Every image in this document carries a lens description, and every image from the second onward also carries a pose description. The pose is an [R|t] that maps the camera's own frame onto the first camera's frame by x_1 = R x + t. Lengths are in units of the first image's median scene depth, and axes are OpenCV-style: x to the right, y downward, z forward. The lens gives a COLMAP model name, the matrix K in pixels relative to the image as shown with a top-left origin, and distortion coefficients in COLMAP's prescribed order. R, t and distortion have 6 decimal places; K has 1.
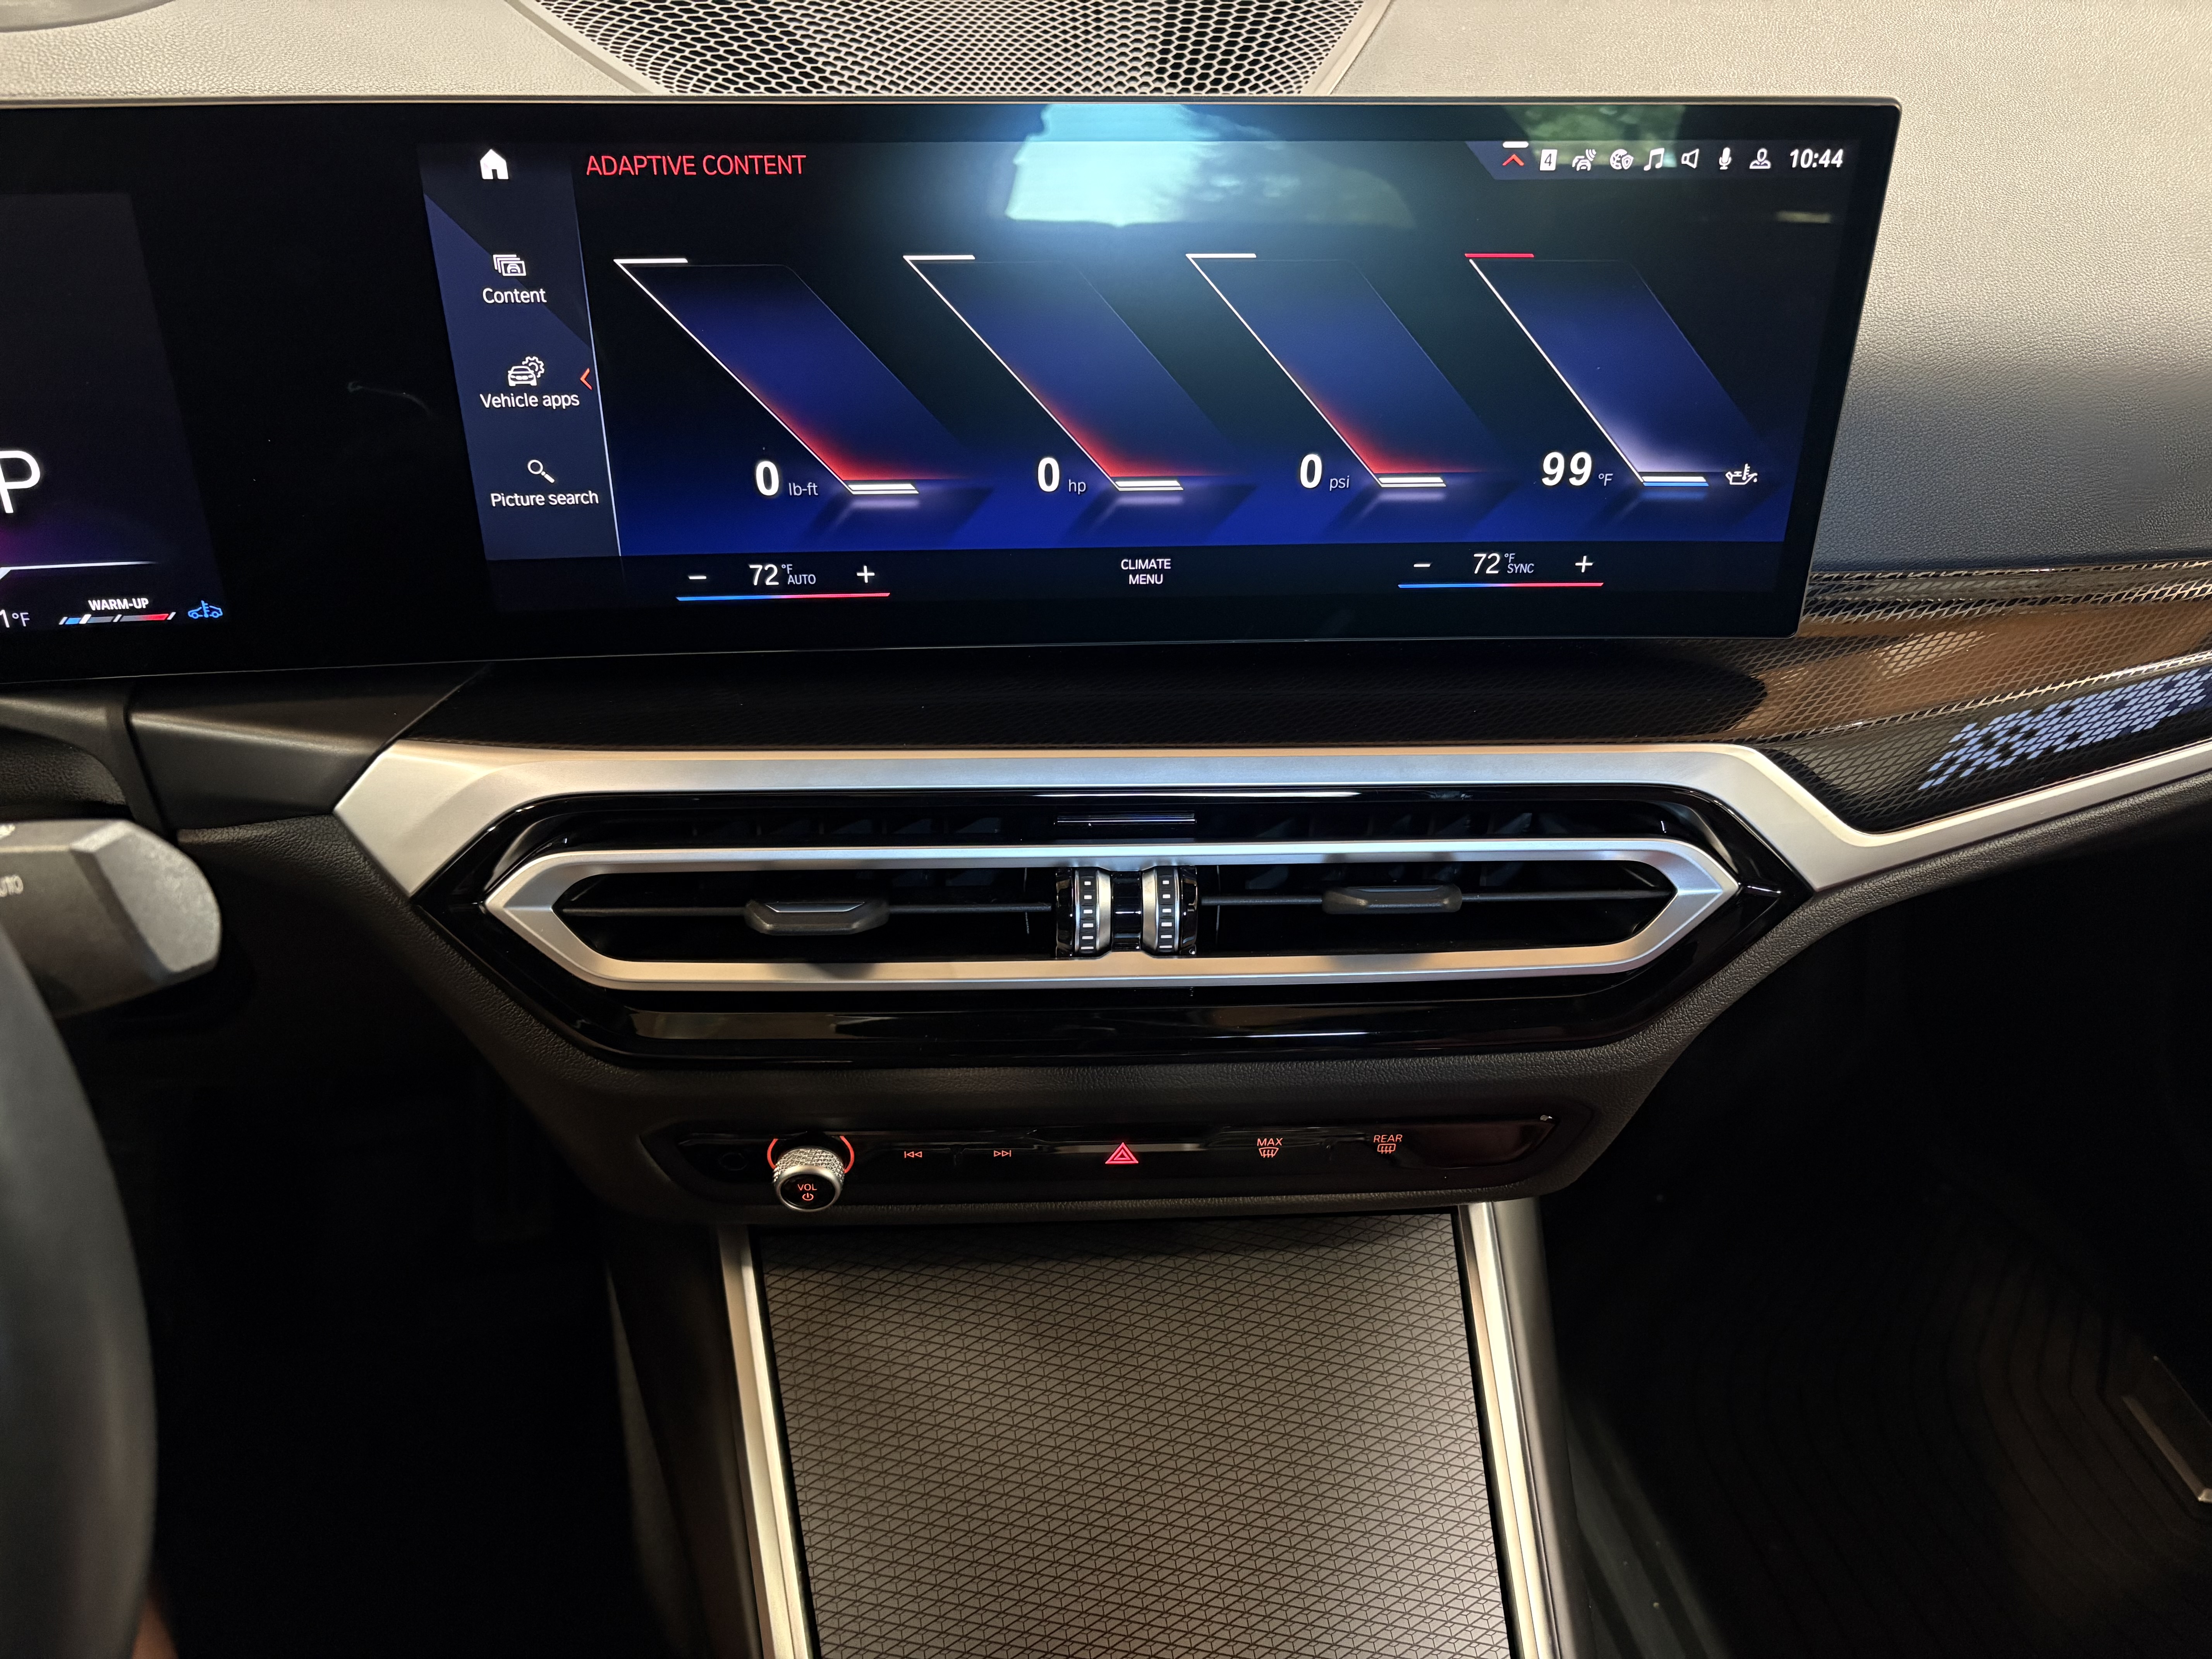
lens RADIAL K [[1694.5, 0, 1105.6], [0, 1694.5, 828.8], [0, 0, 1]] dist [0.013896, 0.002677]
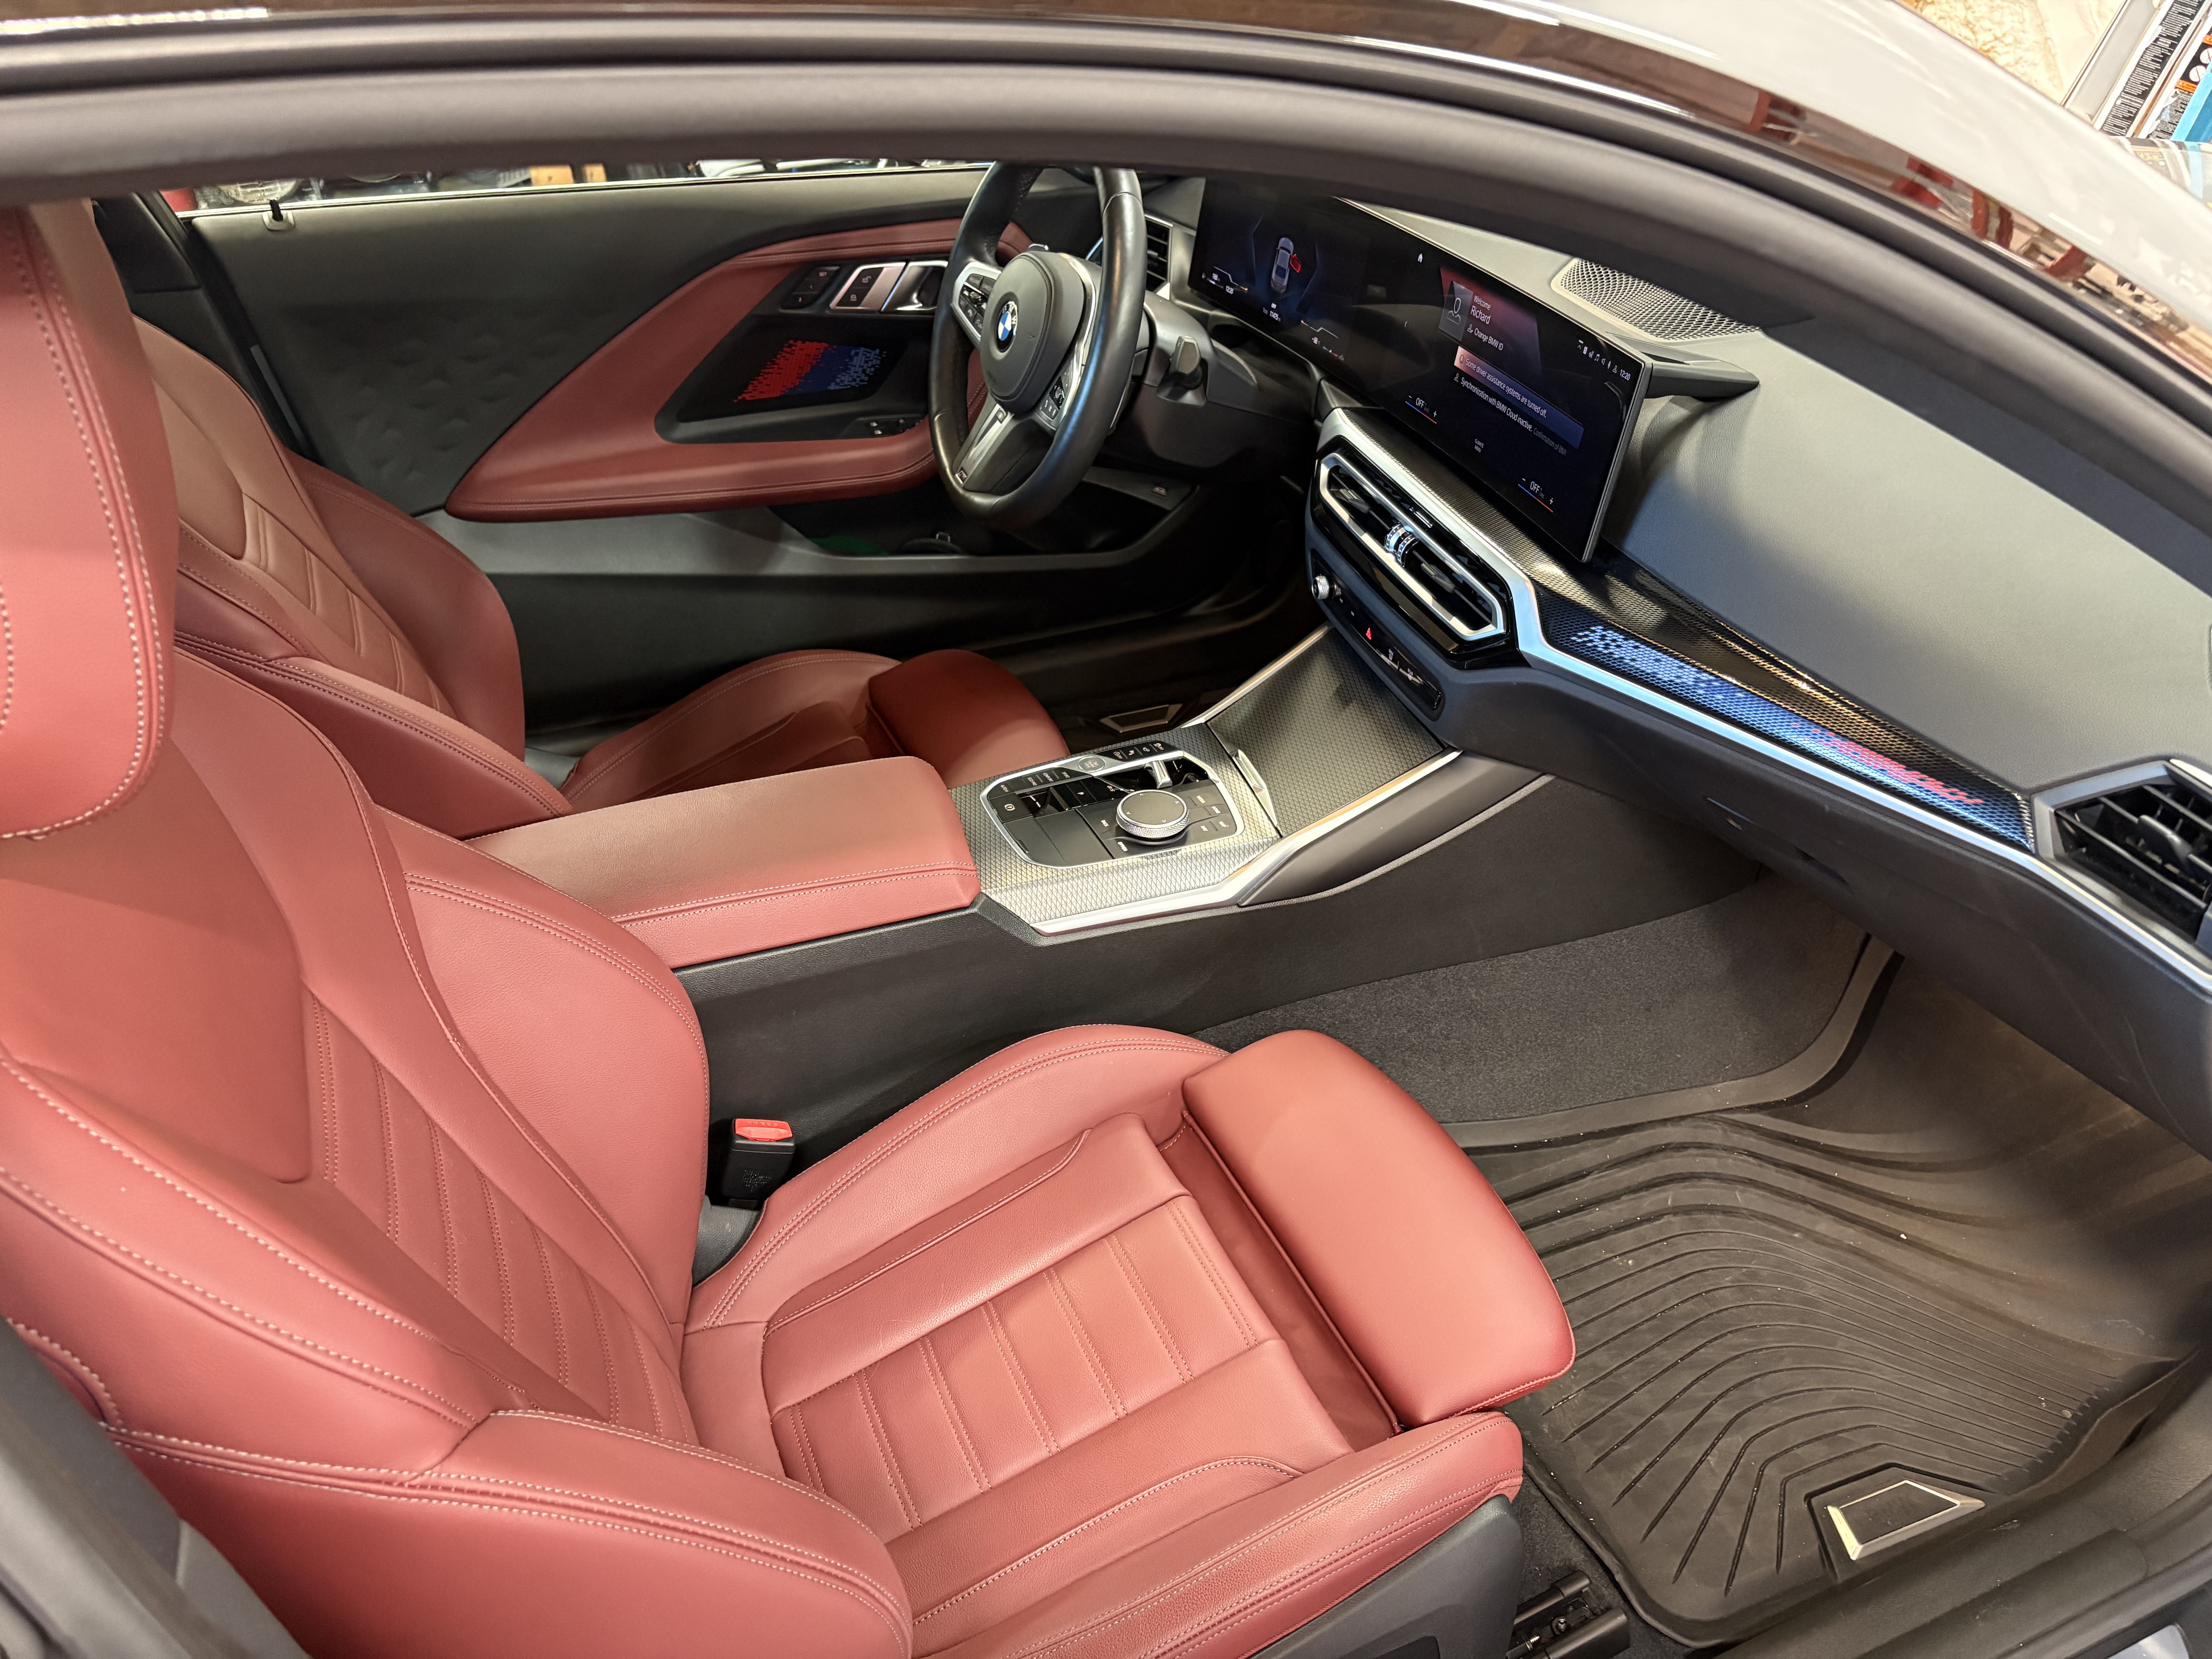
lens RADIAL K [[1694.5, 0, 1106.5], [0, 1694.5, 829.9], [0, 0, 1]] dist [0.013896, 0.002677]
pose [[0.232364, 0.515542, -0.824757, 2.509074], [-0.615979, 0.734239, 0.285417, -0.106370], [0.752713, 0.441712, 0.488174, -0.563596]]
